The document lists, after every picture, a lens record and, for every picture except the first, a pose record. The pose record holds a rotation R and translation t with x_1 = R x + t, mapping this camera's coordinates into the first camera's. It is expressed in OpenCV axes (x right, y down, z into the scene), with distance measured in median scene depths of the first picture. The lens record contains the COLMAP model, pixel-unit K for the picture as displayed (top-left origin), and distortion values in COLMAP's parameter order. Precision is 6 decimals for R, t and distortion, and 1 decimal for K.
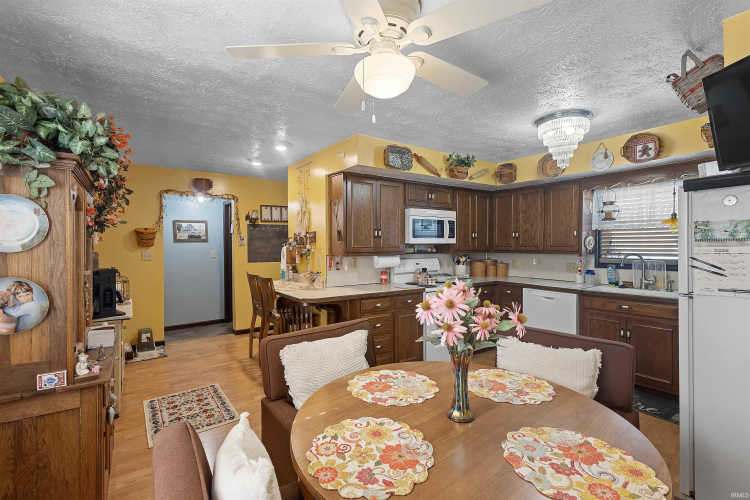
lens RADIAL K [[342.7, 0, 376.3], [0, 342.7, 248.1], [0, 0, 1]] dist [0.010329, -0.000141]
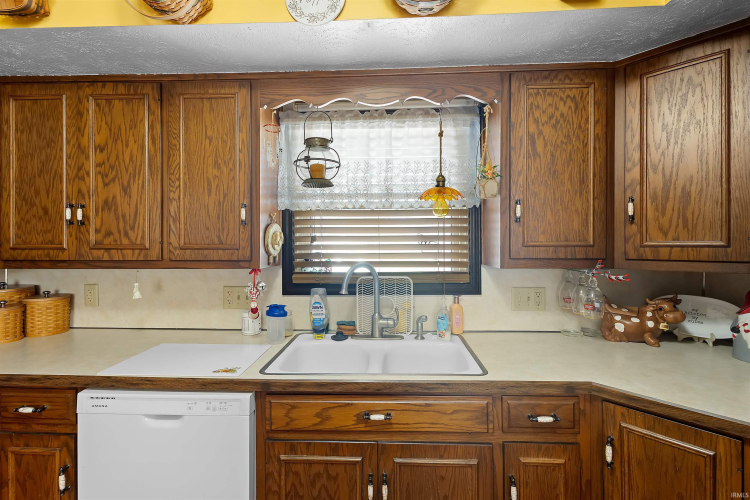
lens RADIAL K [[342.3, 0, 377.4], [0, 342.3, 245.1], [0, 0, 1]] dist [0.018739, -0.004343]
pose [[0.600945, -0.002252, 0.799287, 0.375005], [0.008507, 0.999957, -0.003578, -0.006359], [-0.799245, 0.008950, 0.600938, 0.673066]]
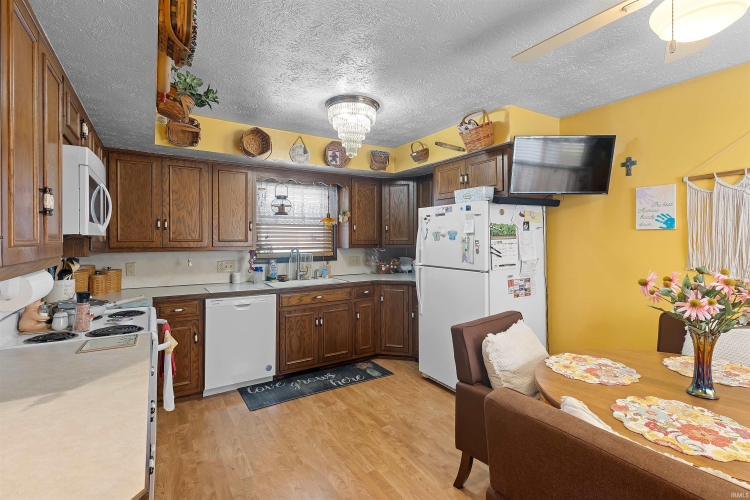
lens RADIAL K [[350.6, 0, 372.2], [0, 350.6, 241.0], [0, 0, 1]] dist [0.014518, -0.004291]
pose [[0.046596, -0.001815, 0.998912, -0.311565], [0.011769, 0.999930, 0.001268, -0.003005], [-0.998845, 0.011697, 0.046614, 0.672029]]
